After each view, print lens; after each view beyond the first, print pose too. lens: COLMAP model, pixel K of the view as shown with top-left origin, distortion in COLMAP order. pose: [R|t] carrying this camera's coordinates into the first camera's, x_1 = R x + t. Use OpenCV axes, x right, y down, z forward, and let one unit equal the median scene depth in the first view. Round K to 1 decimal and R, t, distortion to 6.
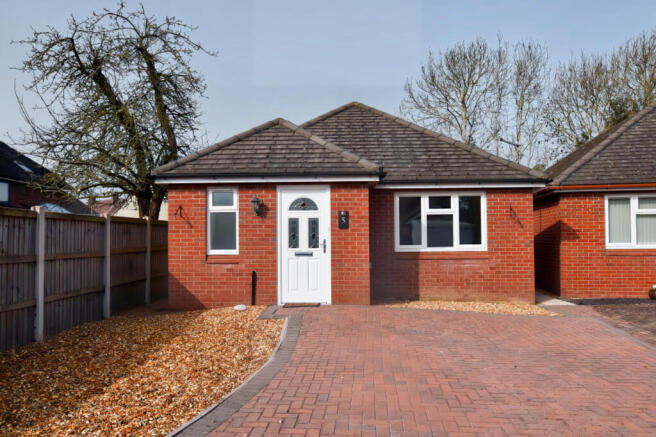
lens RADIAL K [[393.2, 0, 328.0], [0, 393.2, 218.5], [0, 0, 1]] dist [0.003356, 0.000816]
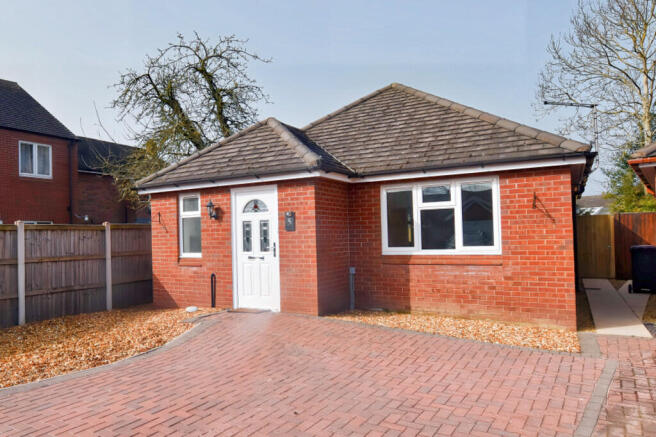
lens RADIAL K [[398.7, 0, 328.0], [0, 398.7, 218.5], [0, 0, 1]] dist [-0.007831, -0.001678]
pose [[0.899410, -0.031462, -0.435972, 0.523701], [0.038297, 0.999243, 0.006895, -0.005988], [0.435424, -0.022898, 0.899934, 0.199994]]
